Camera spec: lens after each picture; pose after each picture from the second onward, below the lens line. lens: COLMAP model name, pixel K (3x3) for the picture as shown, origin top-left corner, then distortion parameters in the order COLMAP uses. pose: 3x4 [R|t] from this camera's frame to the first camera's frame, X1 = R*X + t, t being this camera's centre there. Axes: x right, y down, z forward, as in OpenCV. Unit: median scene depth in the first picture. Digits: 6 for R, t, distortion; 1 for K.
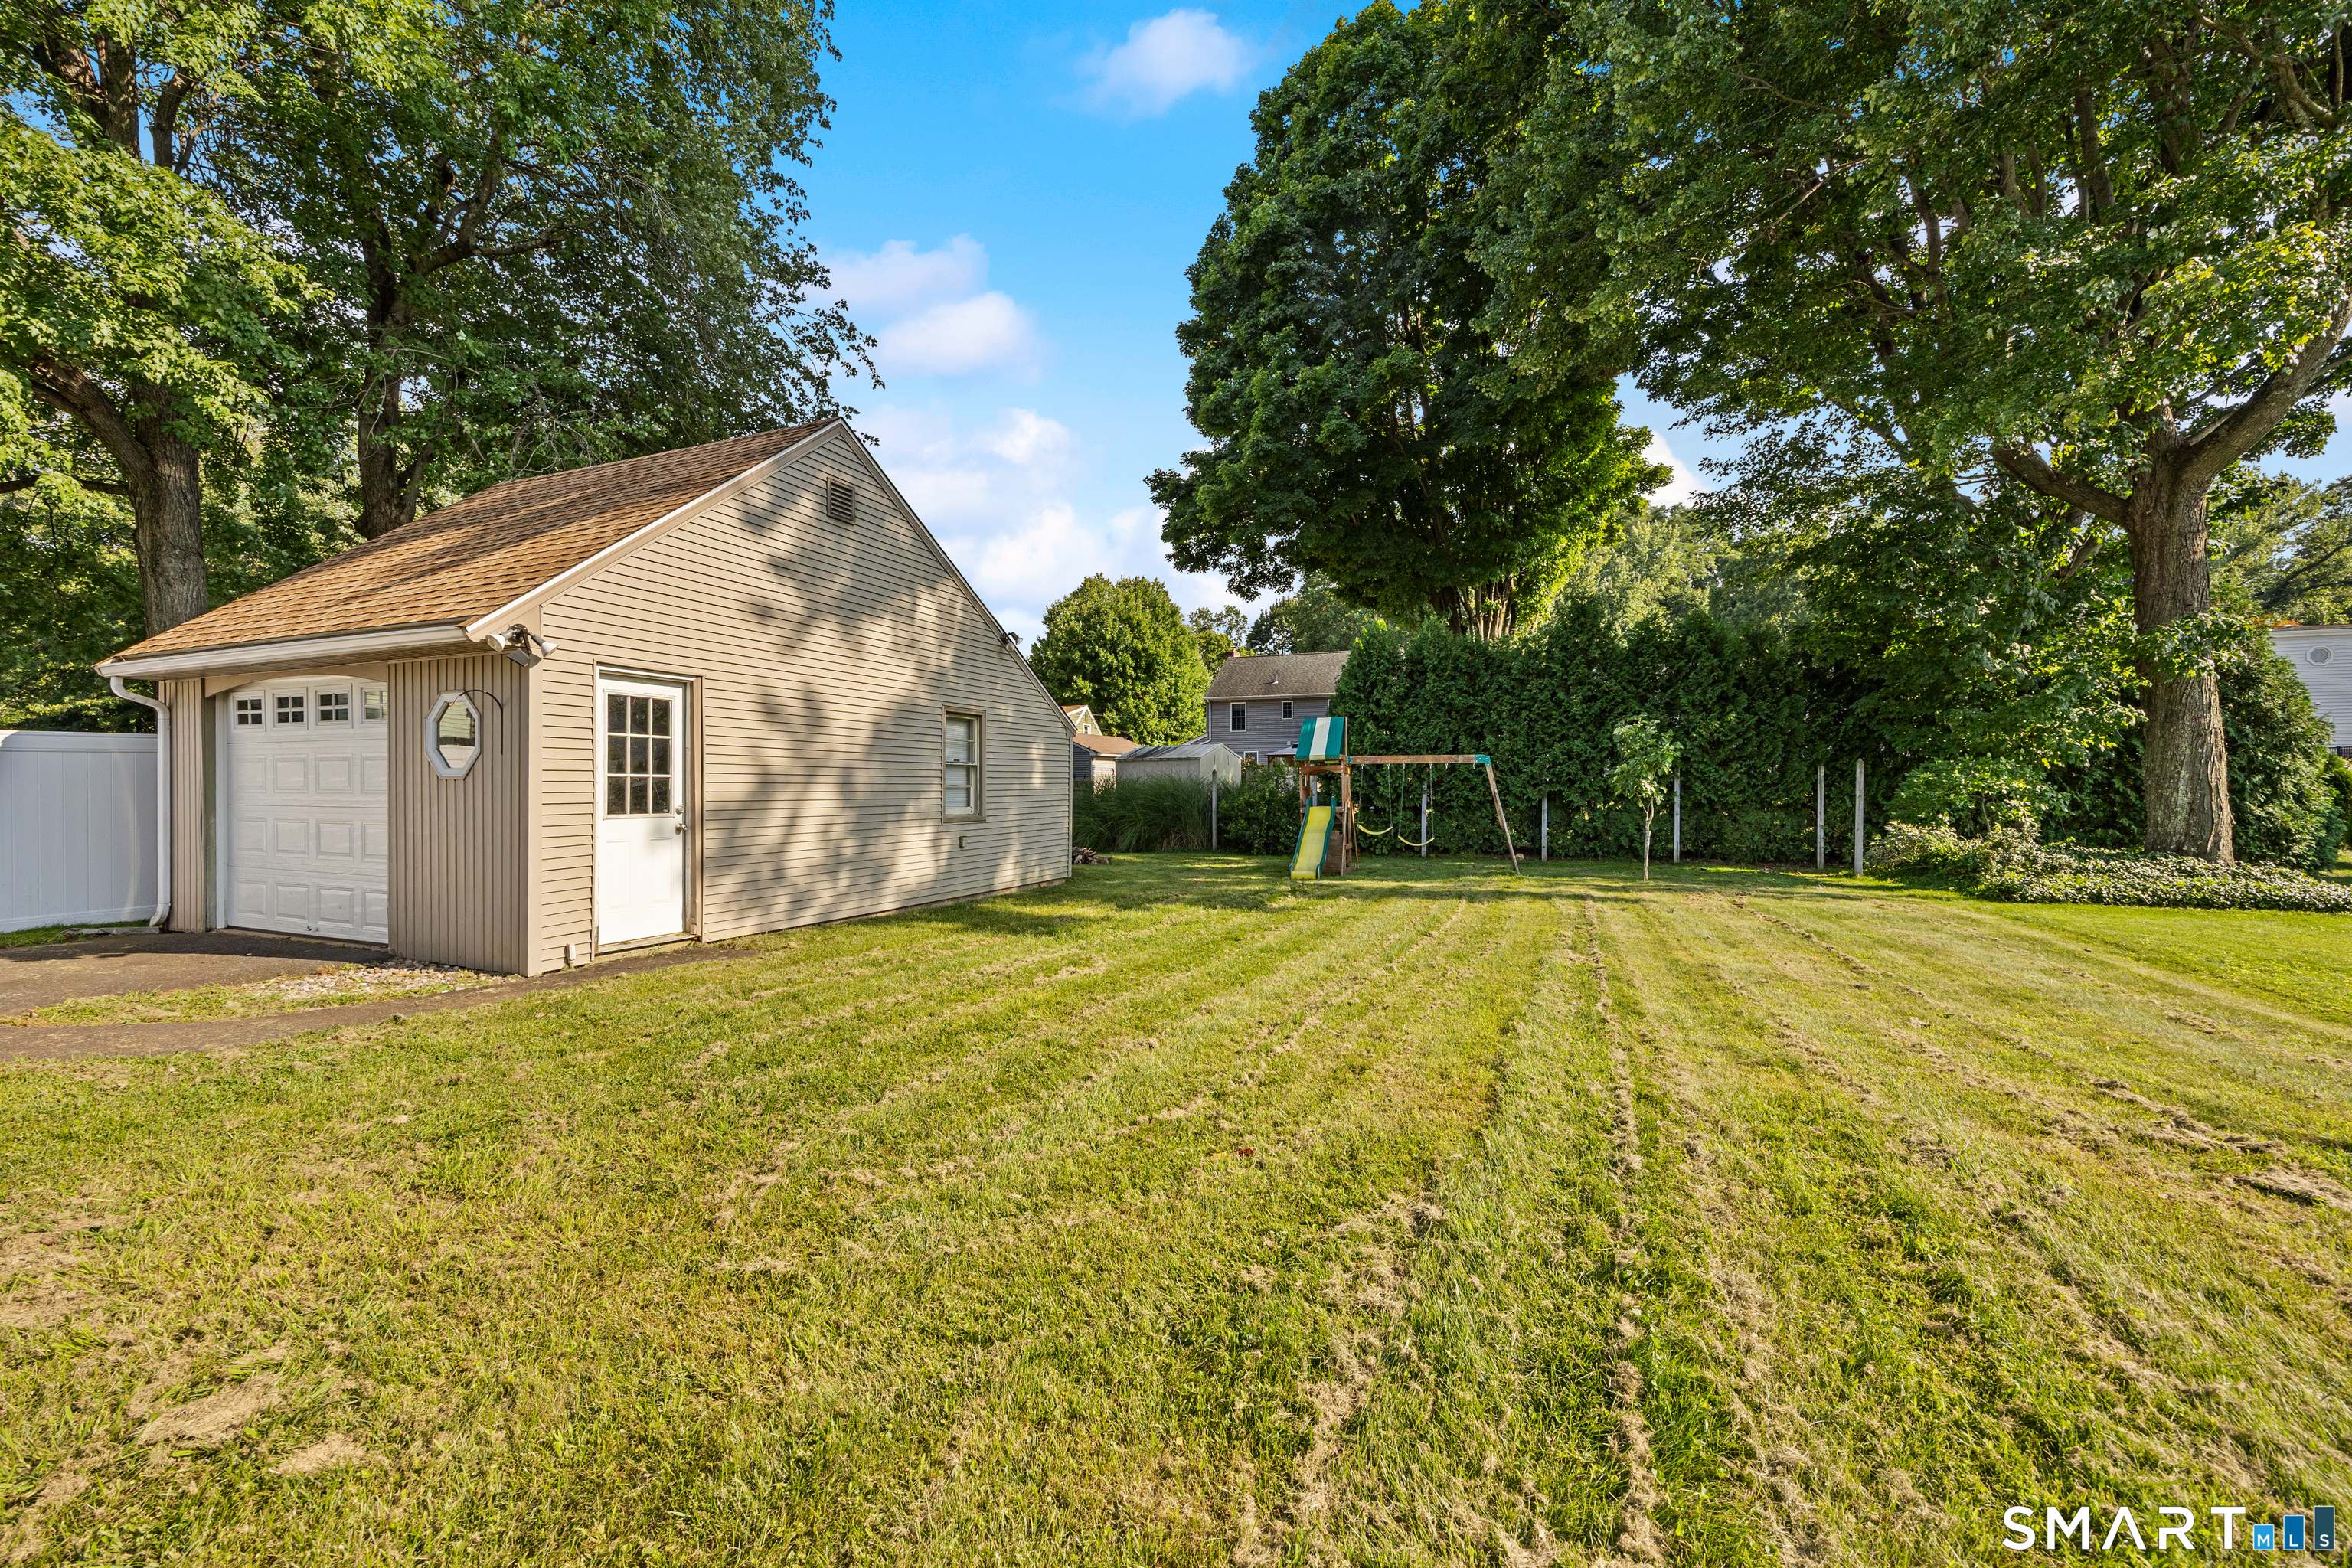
lens RADIAL K [[930.6, 0, 1174.9], [0, 930.6, 785.9], [0, 0, 1]] dist [0.001701, -0.000083]
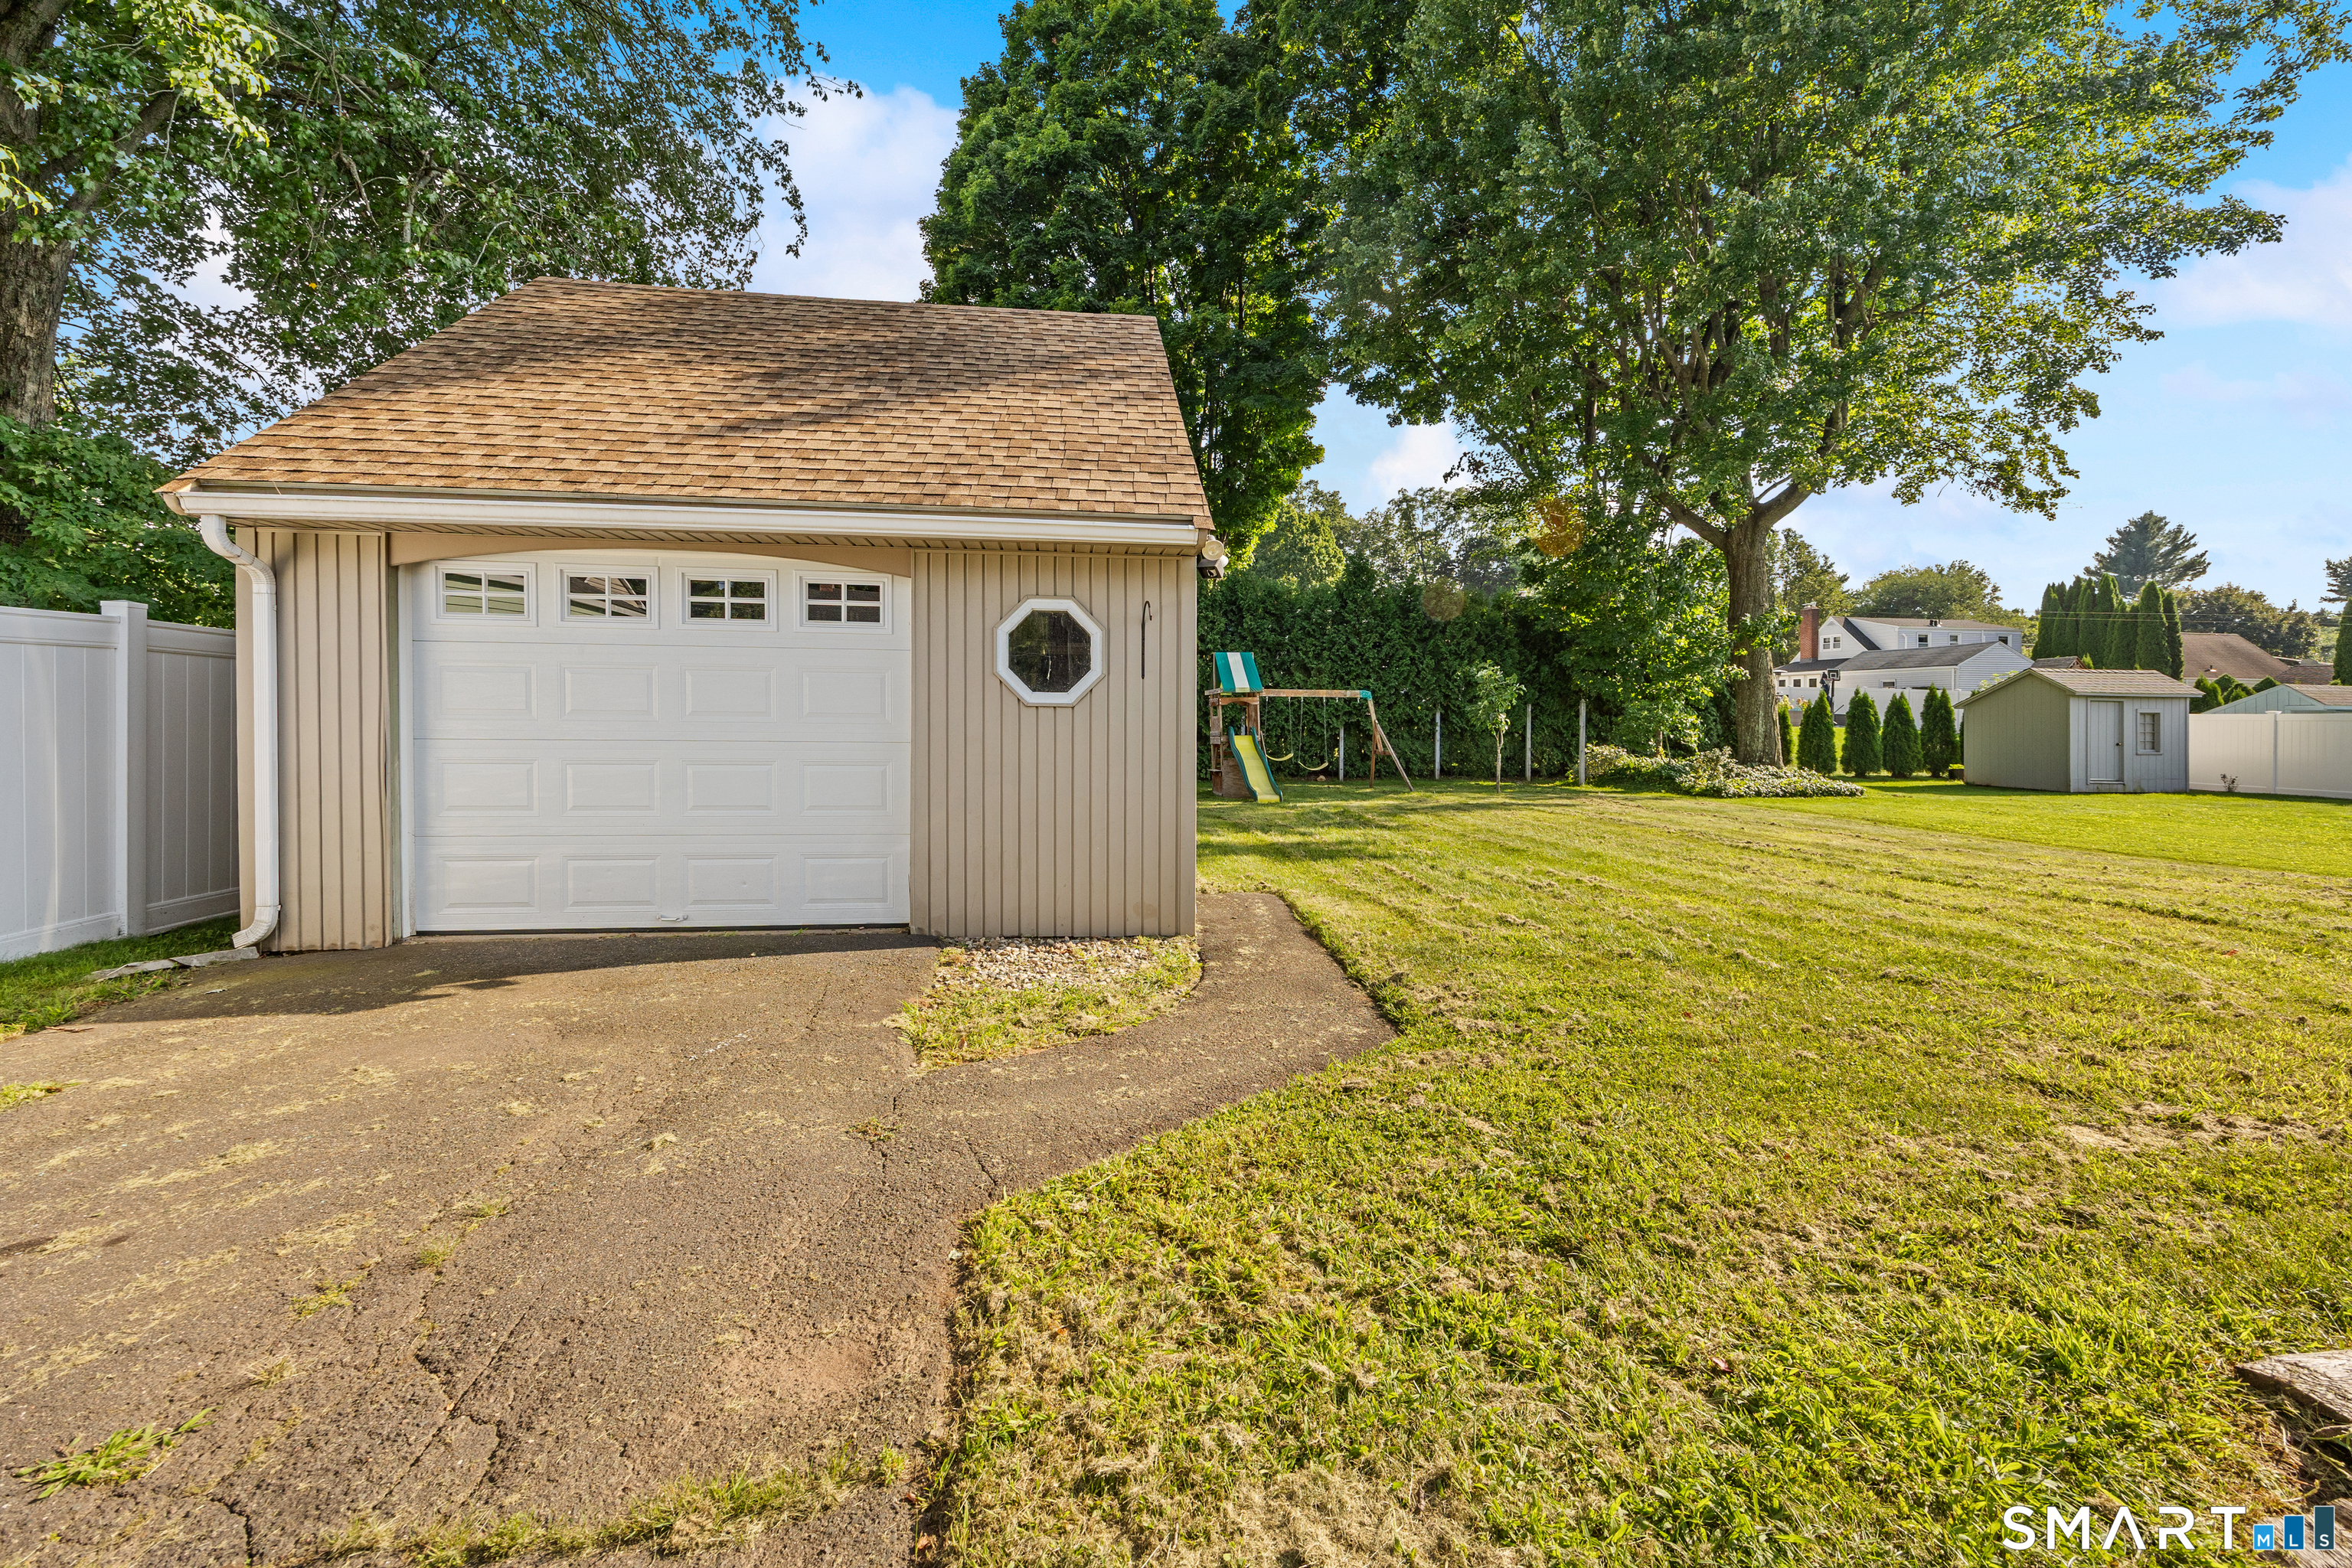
lens RADIAL K [[930.6, 0, 1157.5], [0, 930.6, 720.4], [0, 0, 1]] dist [0.001701, -0.000083]
pose [[0.871298, 0.004773, 0.490732, -0.620272], [-0.008430, 0.999951, 0.005242, 0.000389], [-0.490682, -0.008704, 0.871295, 0.148163]]
